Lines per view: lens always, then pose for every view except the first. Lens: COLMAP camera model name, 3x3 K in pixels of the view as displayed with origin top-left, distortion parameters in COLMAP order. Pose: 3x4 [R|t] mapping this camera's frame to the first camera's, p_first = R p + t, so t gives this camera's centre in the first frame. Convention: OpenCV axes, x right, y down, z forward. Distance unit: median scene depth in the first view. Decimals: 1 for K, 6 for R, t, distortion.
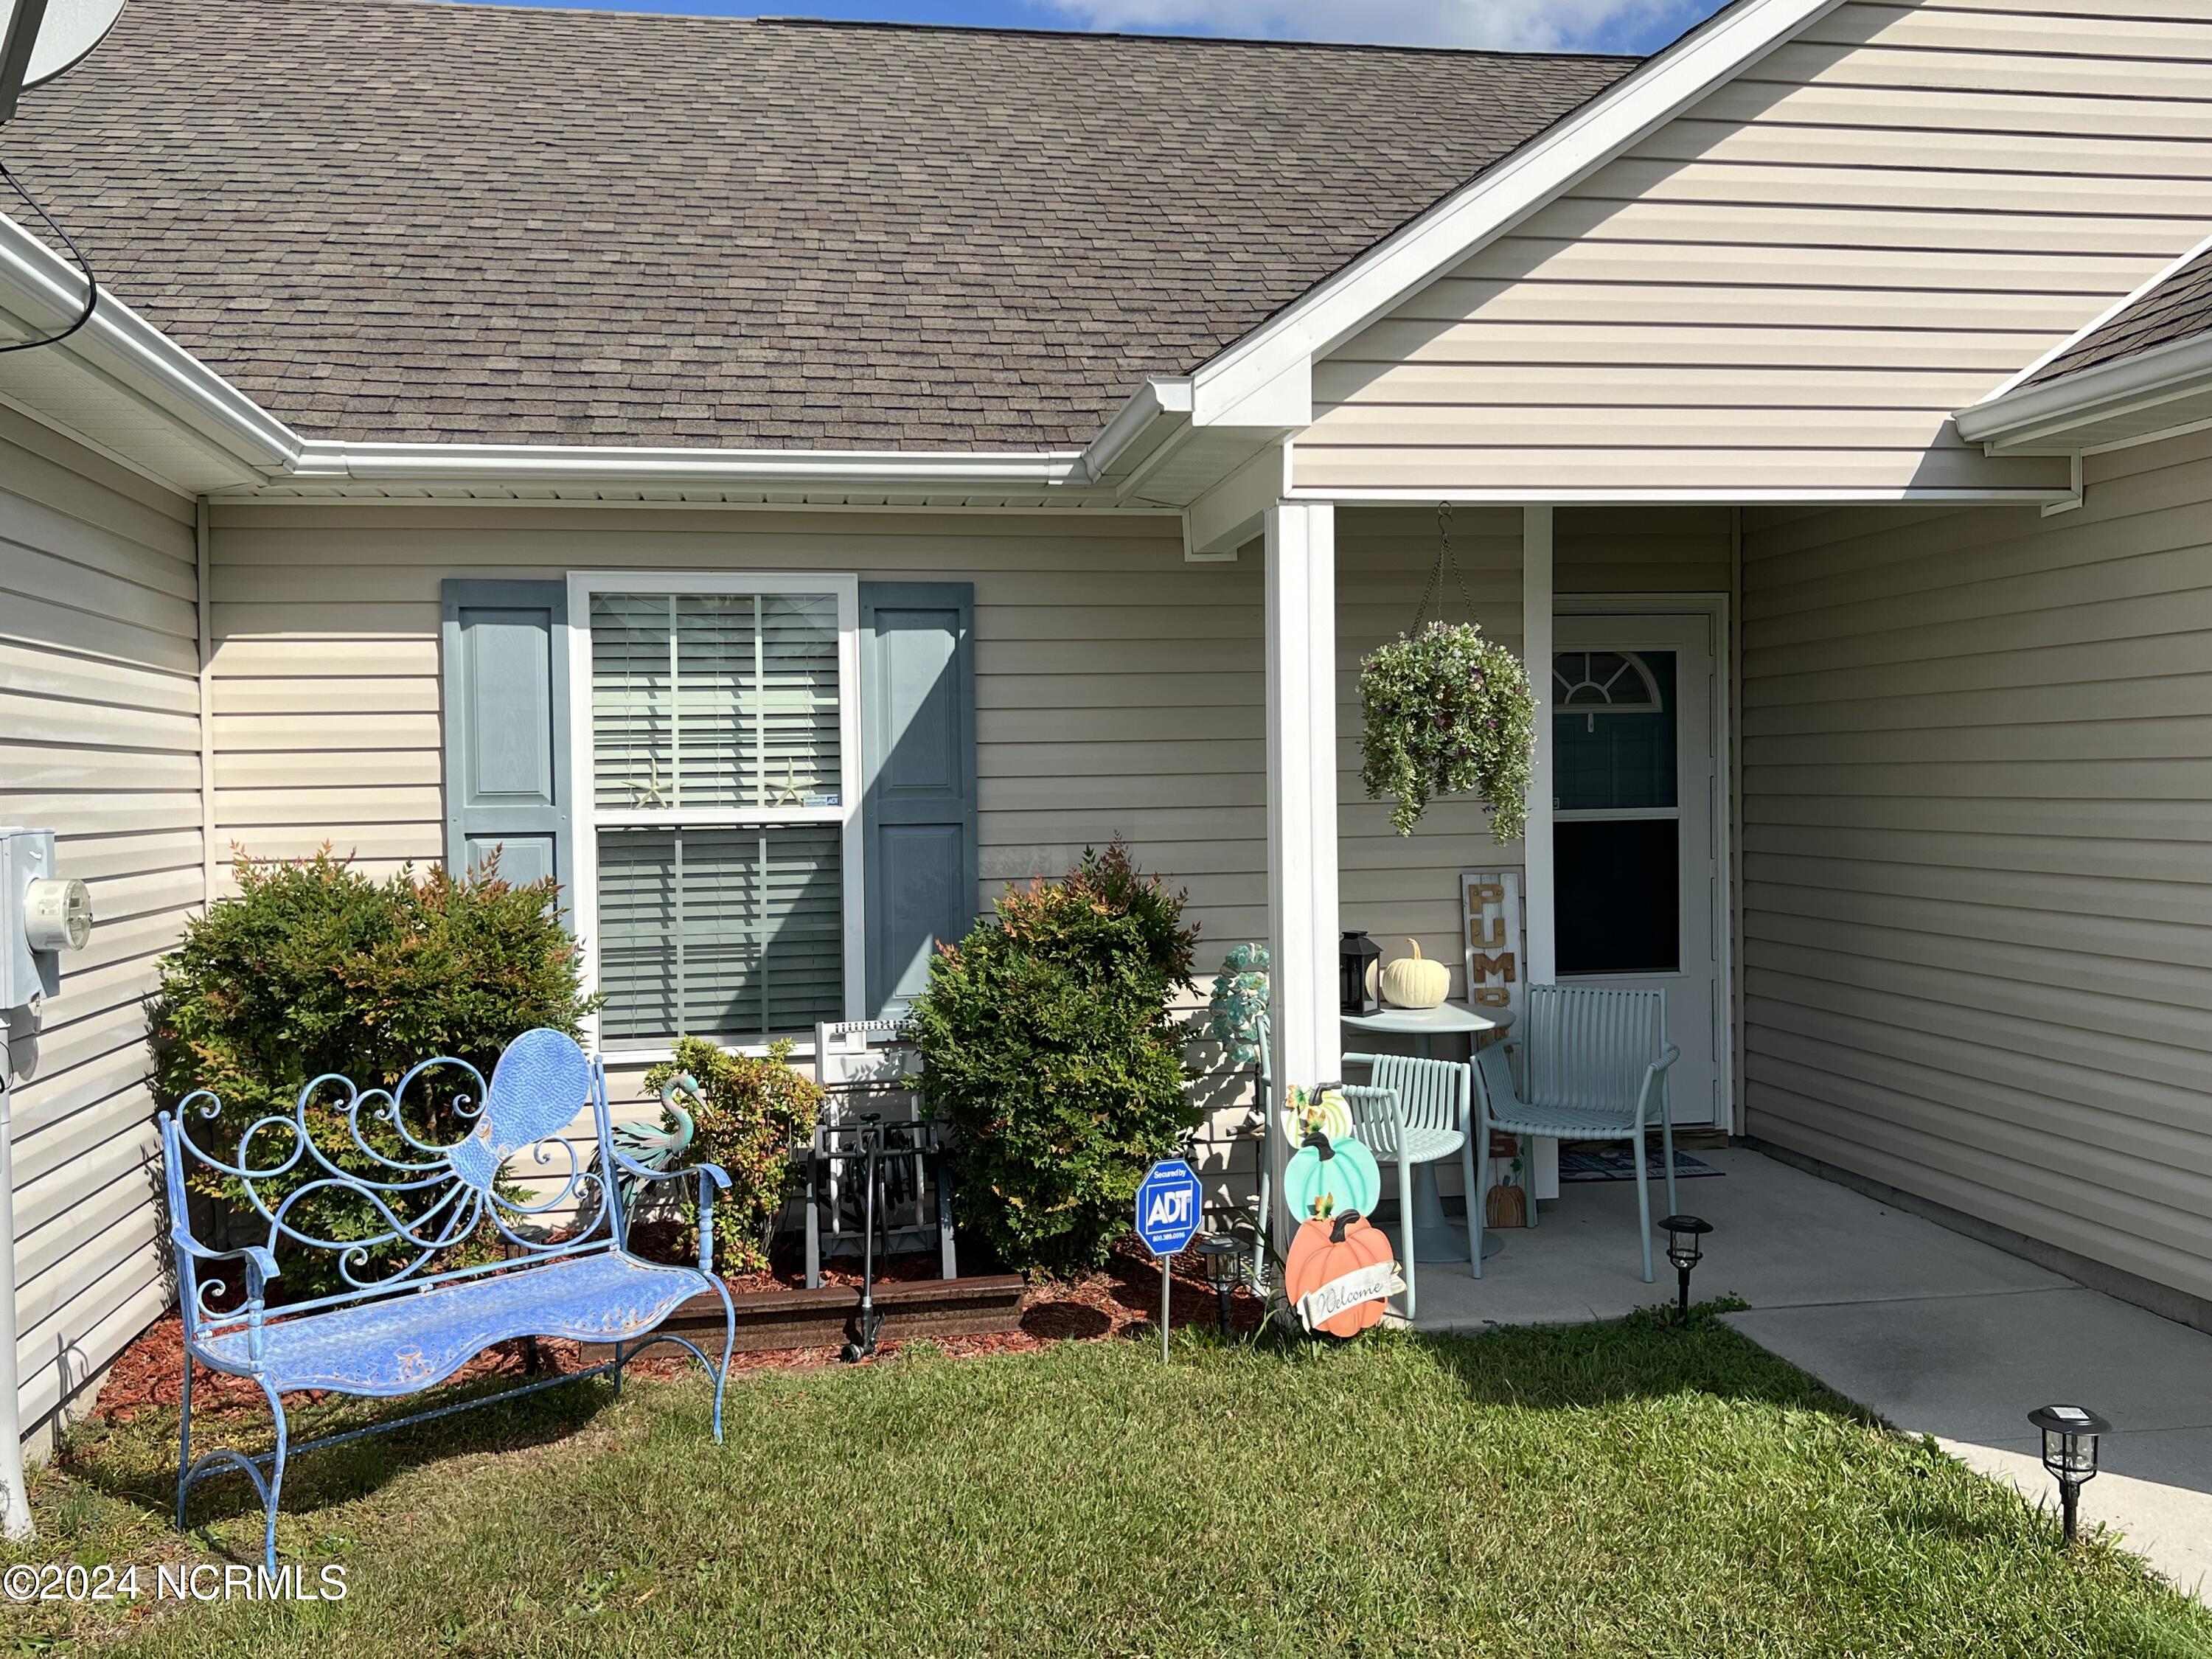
lens RADIAL K [[2015.3, 0, 1104.5], [0, 2015.3, 829.9], [0, 0, 1]] dist [0.034200, 0.000000]
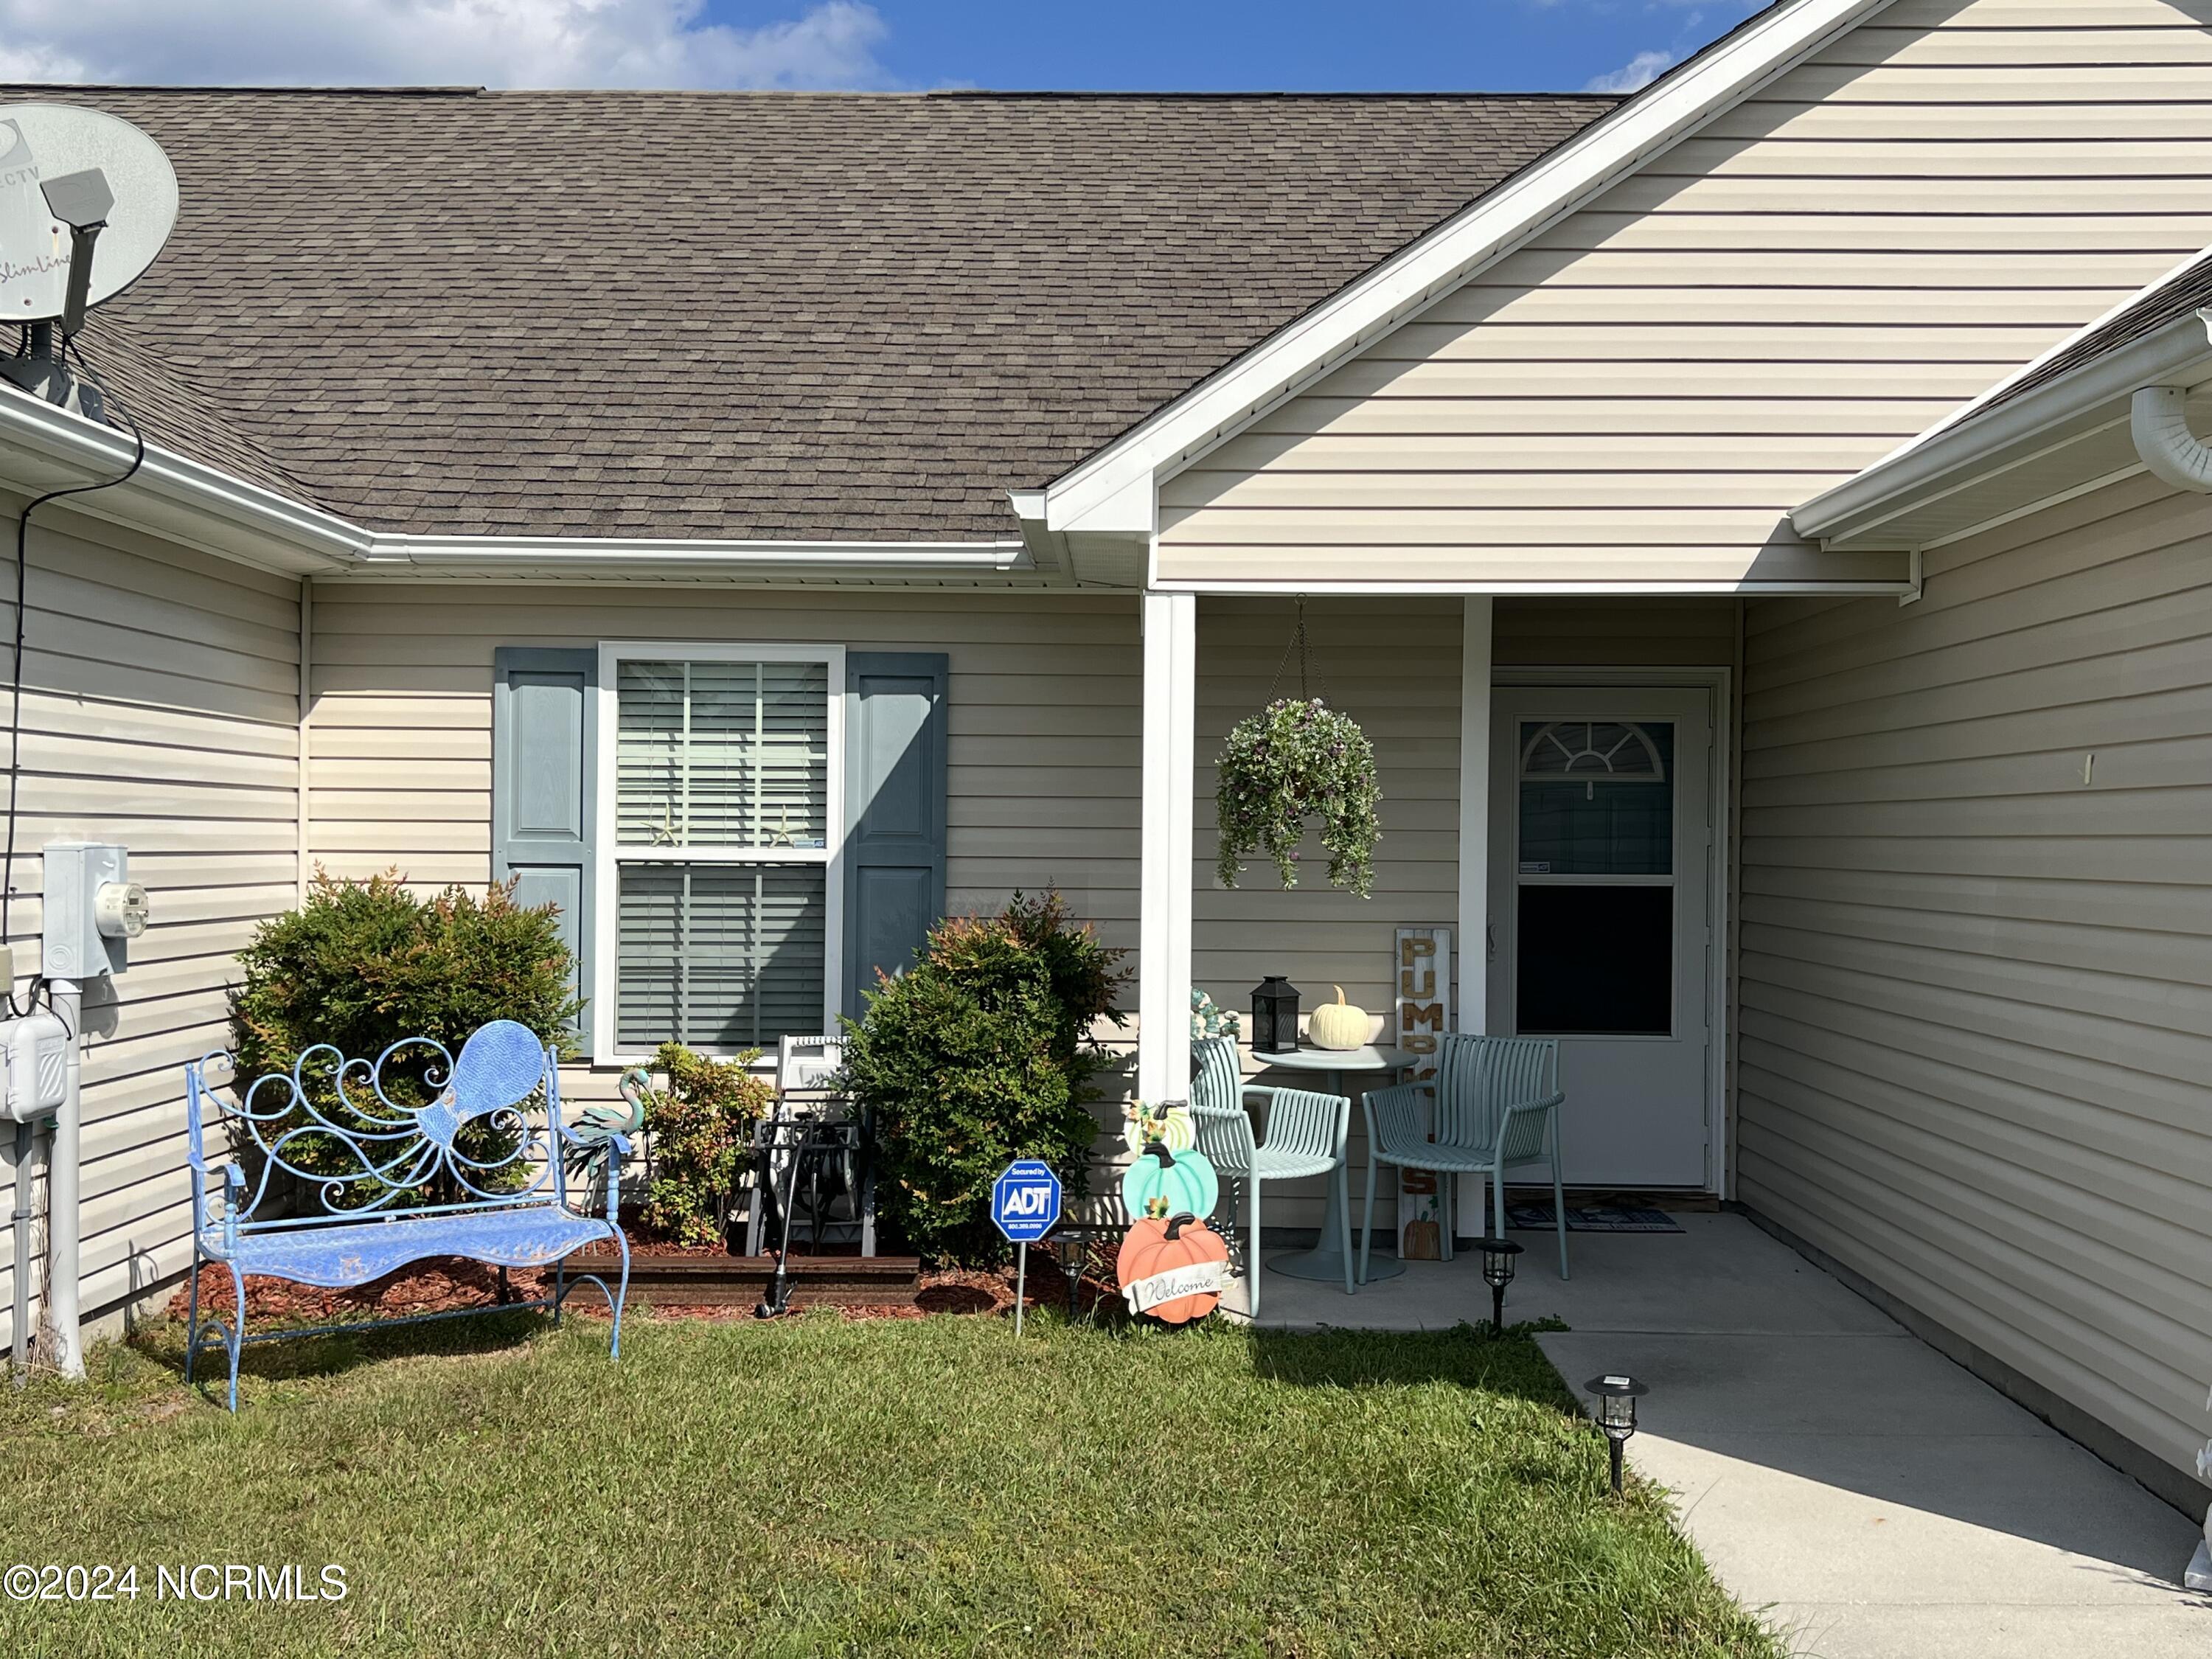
lens RADIAL K [[2283.4, 0, 1098.0], [0, 2283.4, 855.7], [0, 0, 1]] dist [0.062252, 0.000000]
pose [[0.982538, 0.028048, -0.183935, 0.282111], [-0.031110, 0.999421, -0.013783, 0.005532], [0.183441, 0.019264, 0.982842, -0.261591]]
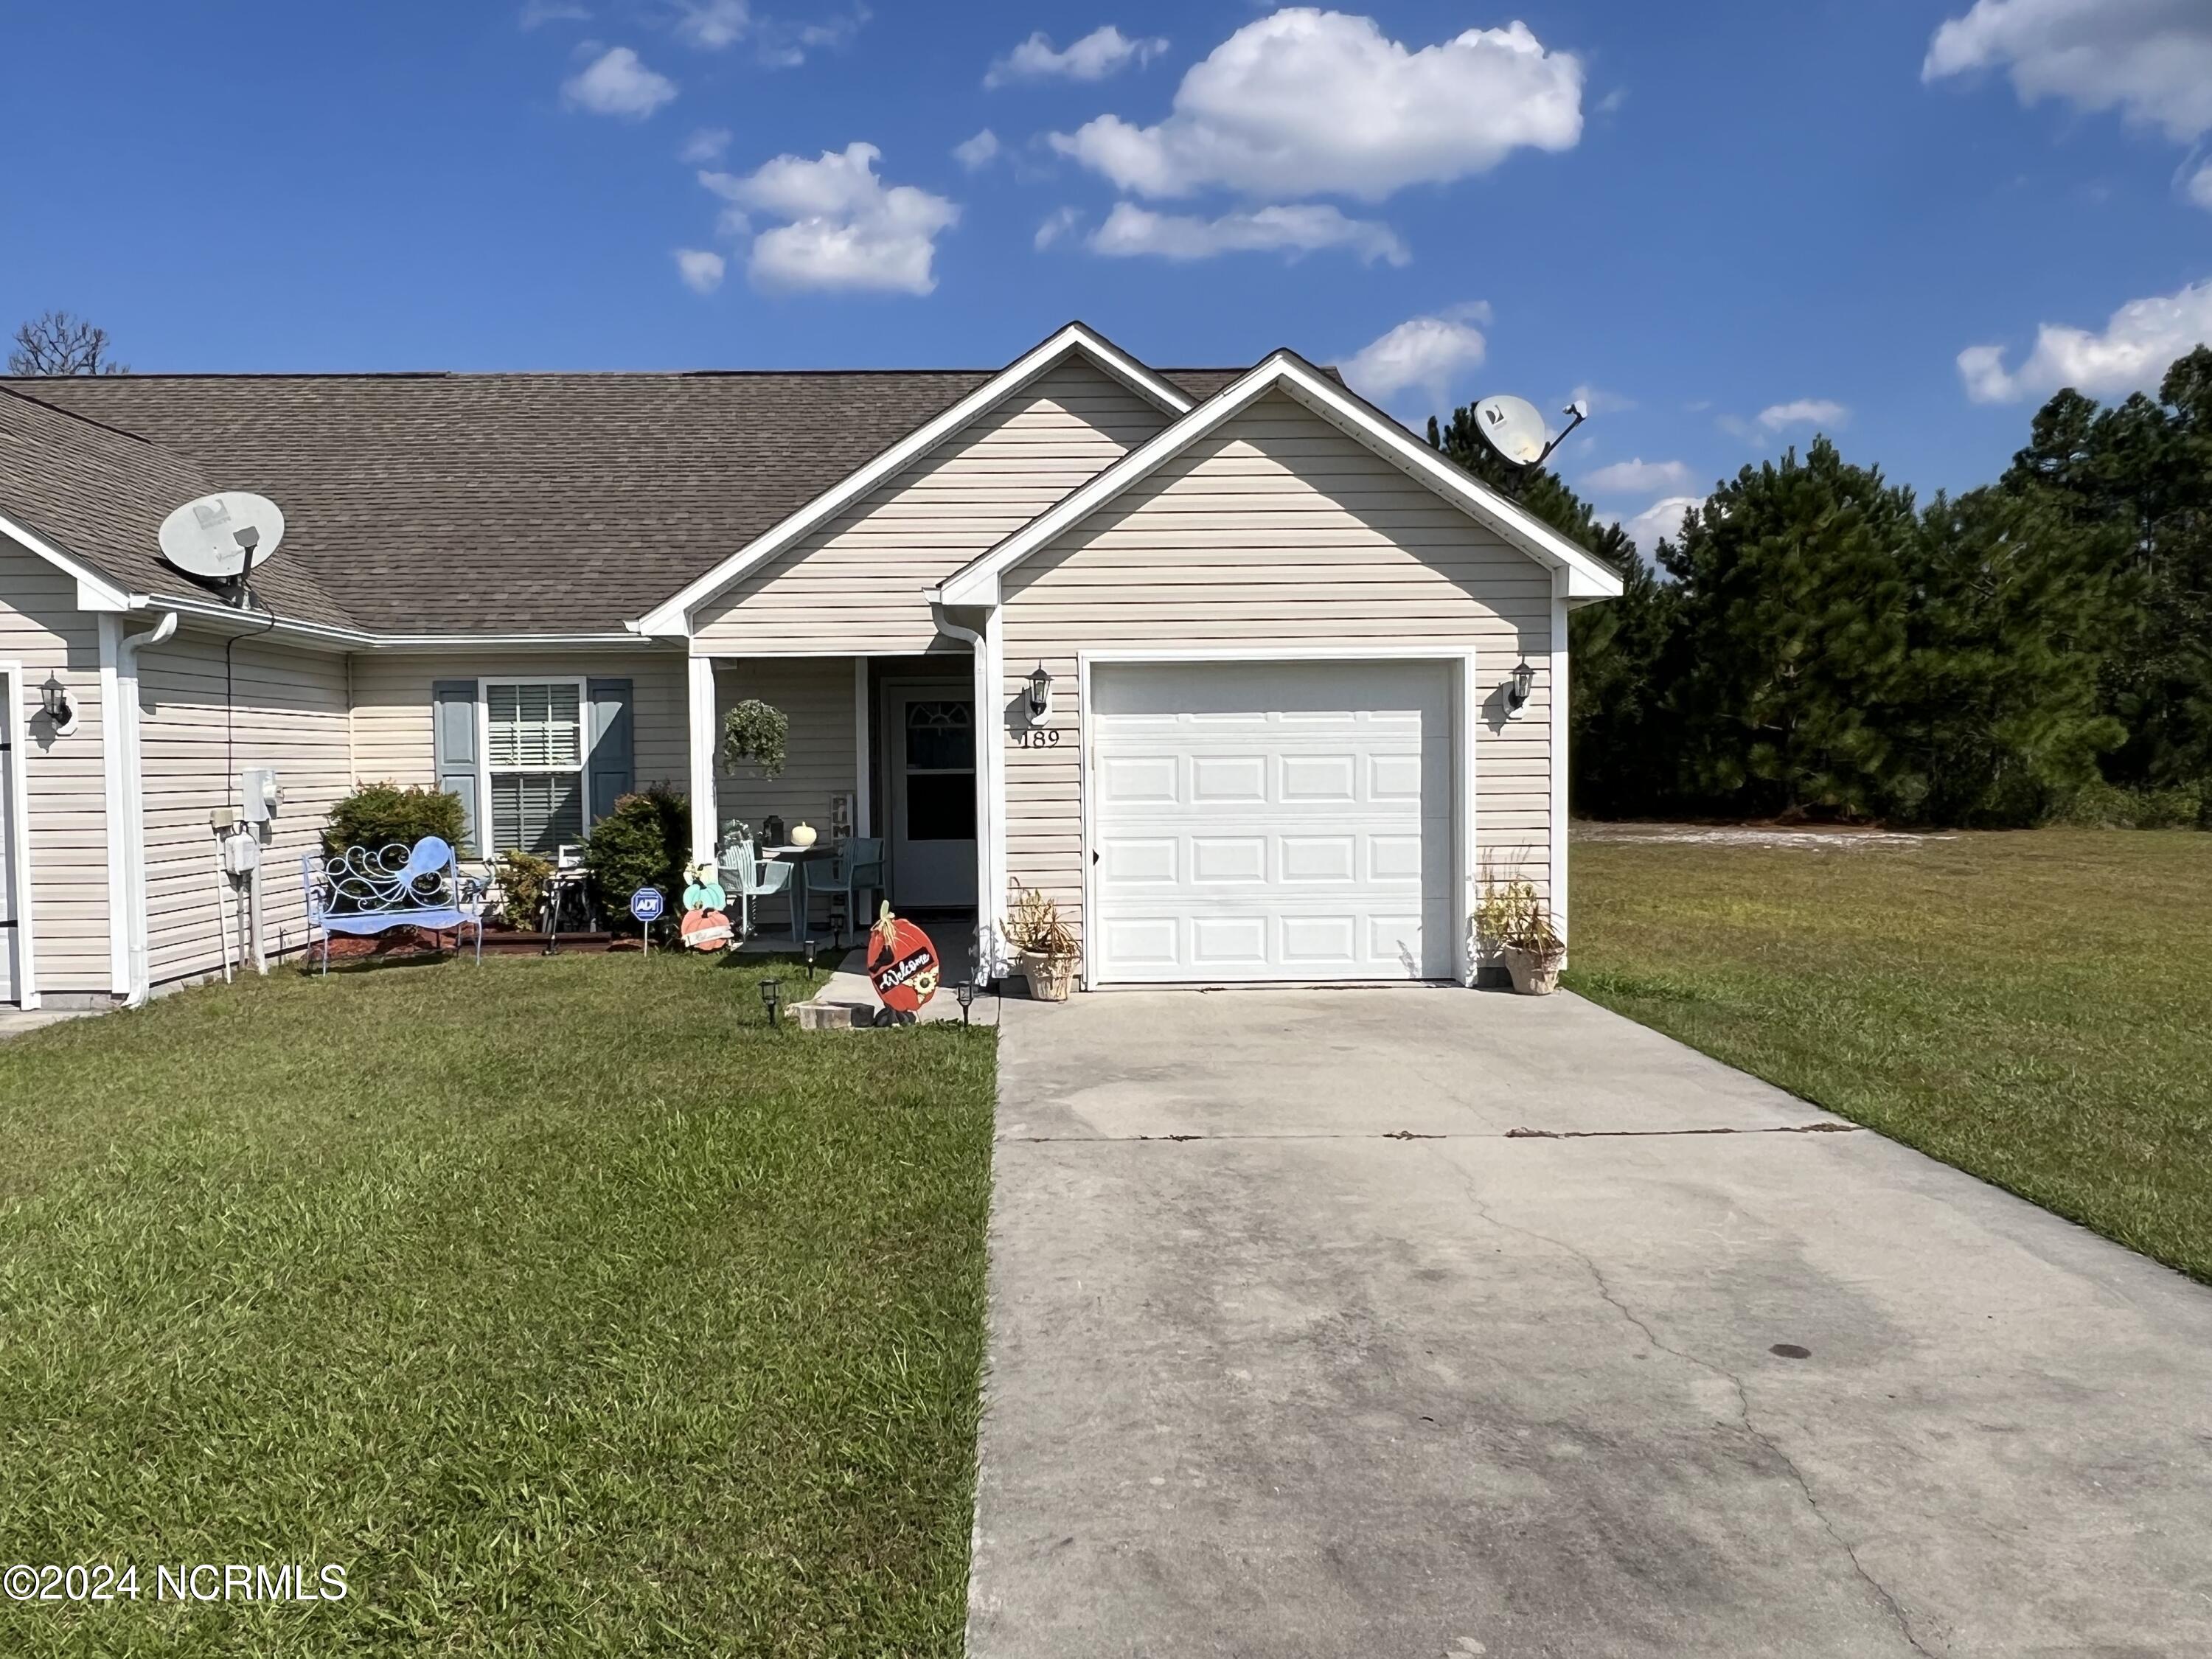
lens RADIAL K [[1699.4, 0, 1106.0], [0, 1699.4, 839.0], [0, 0, 1]] dist [-0.007988, 0.039348]
pose [[0.991932, 0.010322, -0.126353, 0.905991], [-0.007354, 0.999686, 0.023936, 0.027968], [0.126560, -0.022814, 0.991697, -1.213461]]
